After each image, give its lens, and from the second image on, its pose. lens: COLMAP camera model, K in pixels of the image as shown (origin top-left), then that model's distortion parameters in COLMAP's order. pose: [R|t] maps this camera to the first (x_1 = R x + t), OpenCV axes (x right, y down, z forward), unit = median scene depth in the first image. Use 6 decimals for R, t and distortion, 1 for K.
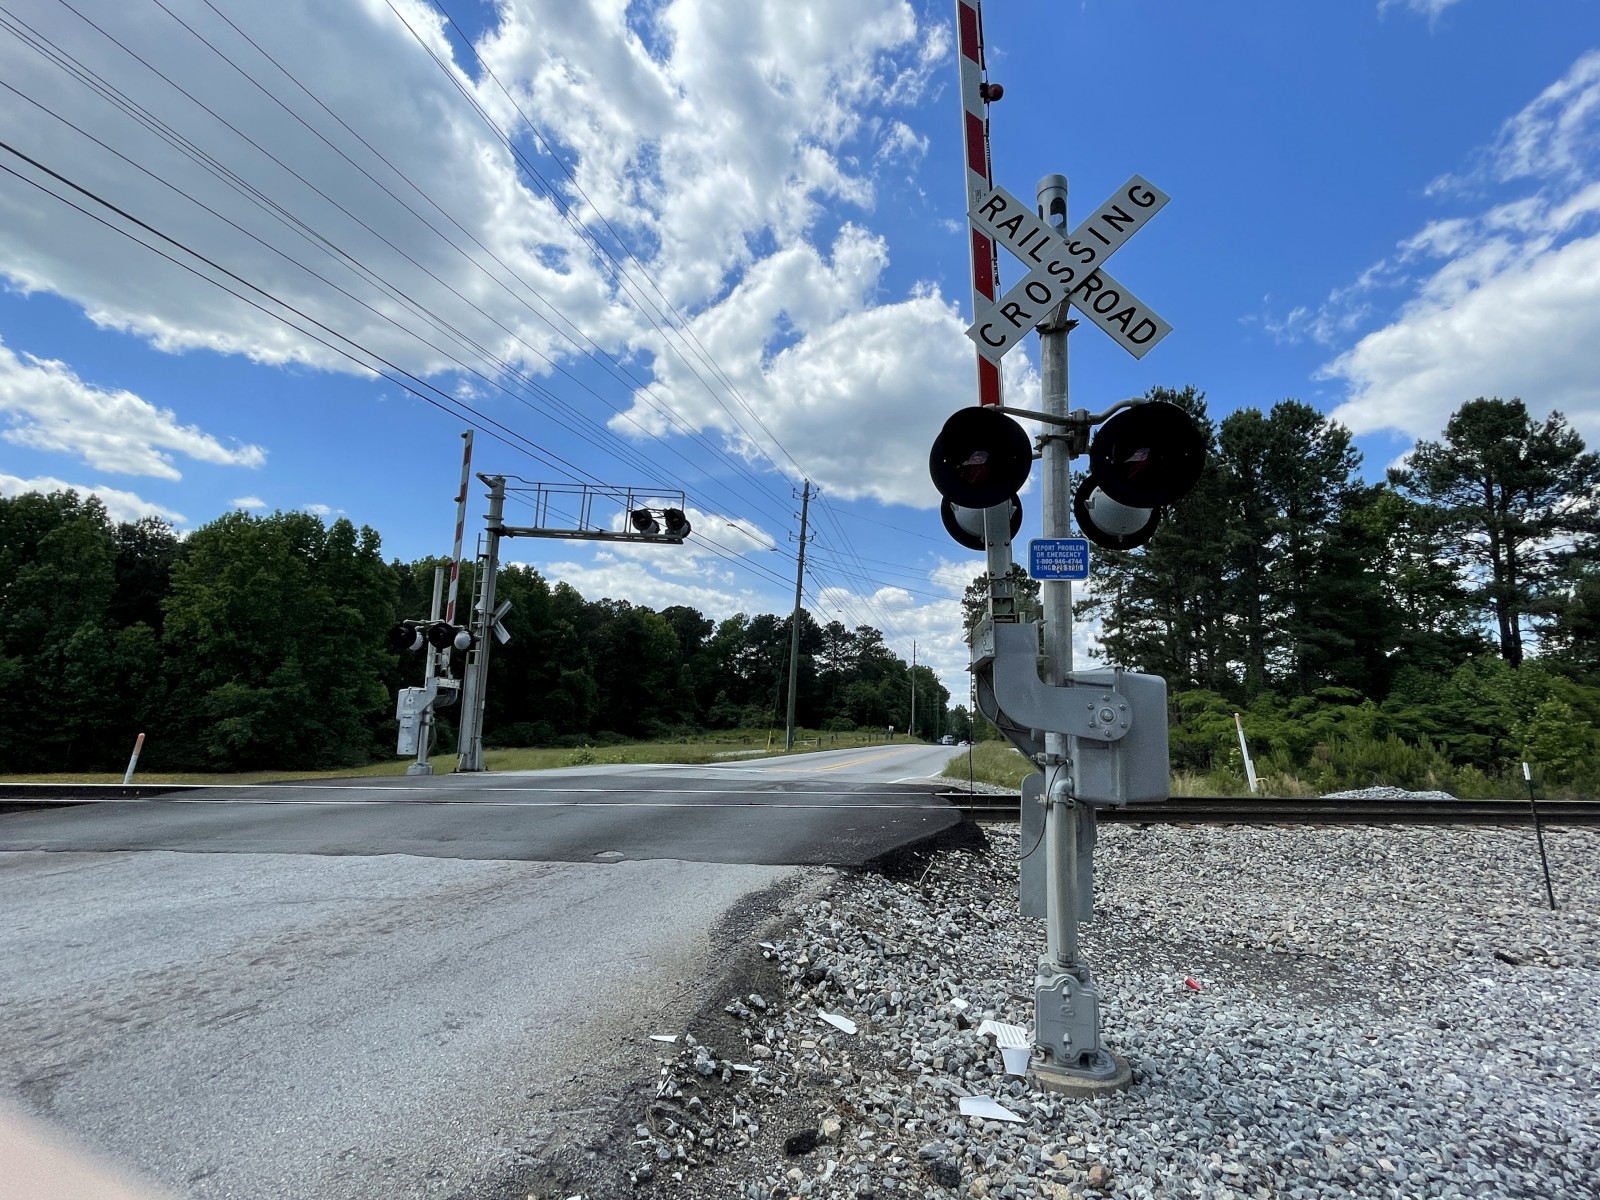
lens RADIAL K [[754.7, 0, 803.3], [0, 754.7, 599.2], [0, 0, 1]] dist [-0.004889, -0.000830]
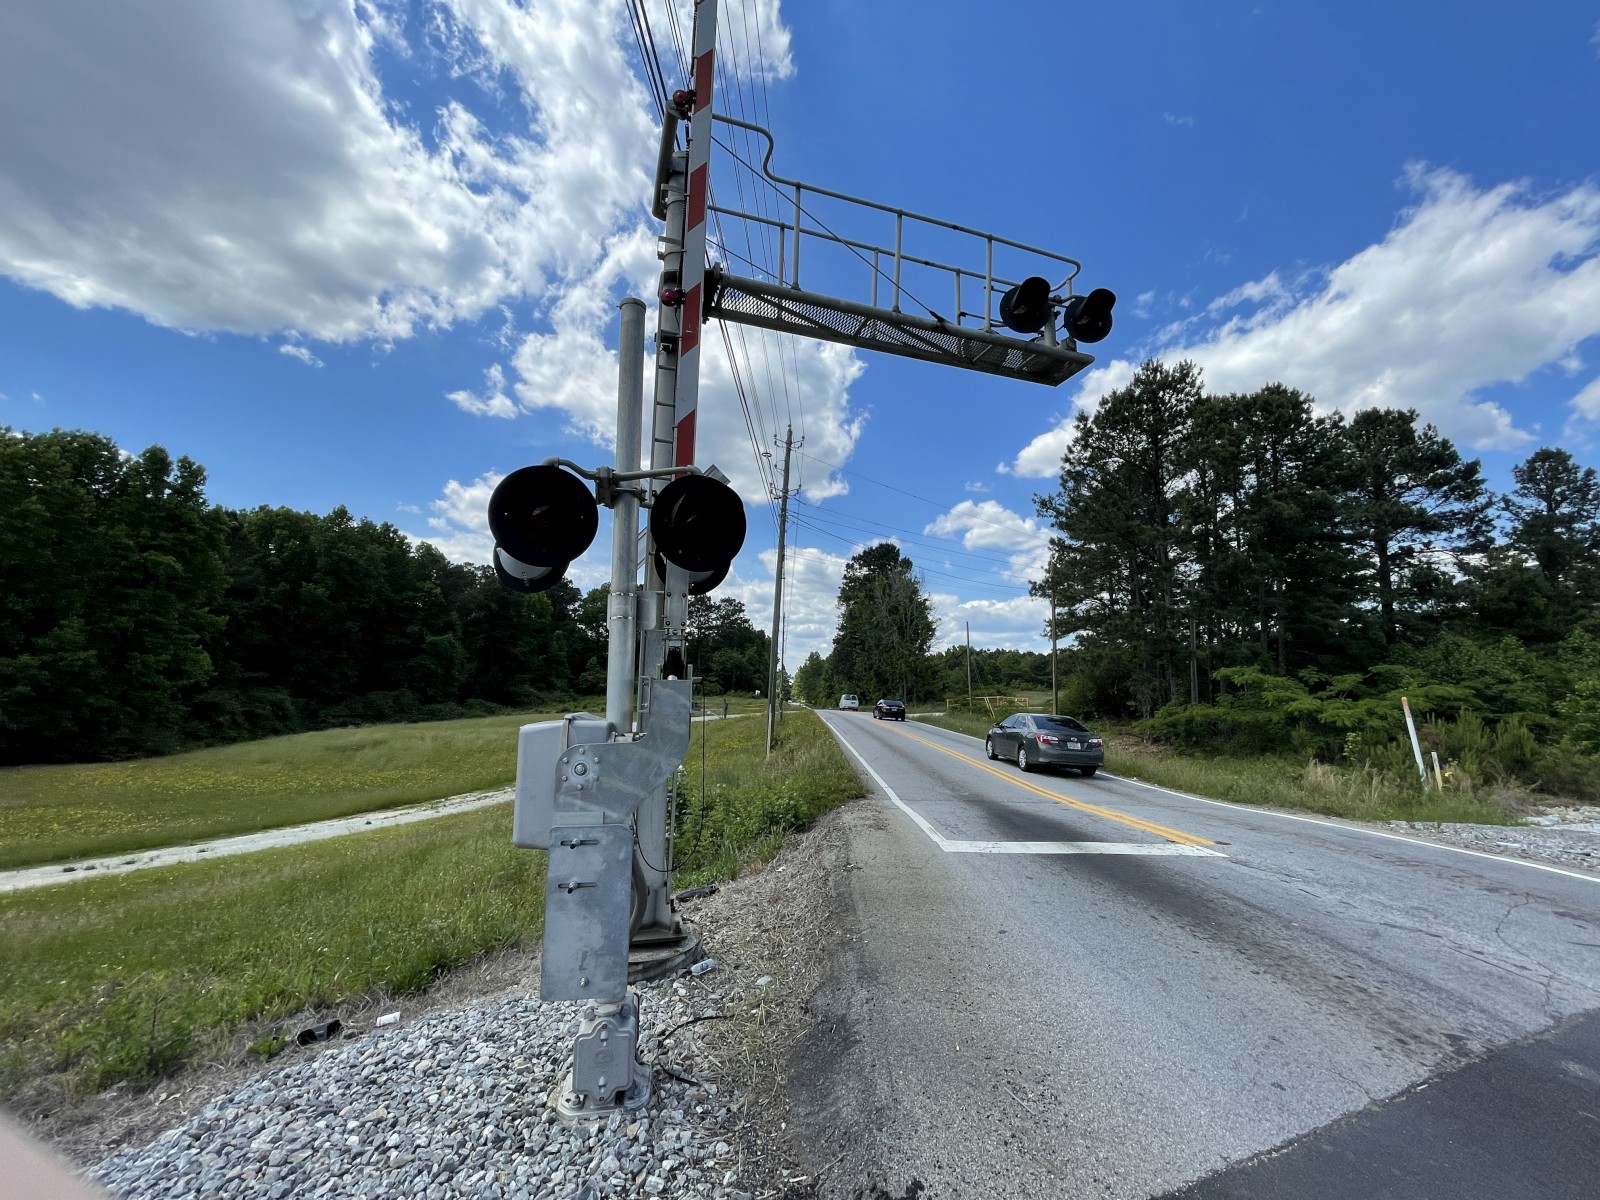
lens RADIAL K [[646.5, 0, 794.0], [0, 646.5, 590.4], [0, 0, 1]] dist [-0.007622, 0.000781]
pose [[0.969526, 0.029467, 0.243212, -0.092421], [-0.034311, 0.999288, 0.015704, 0.012488], [-0.242576, -0.023570, 0.969846, 0.141135]]
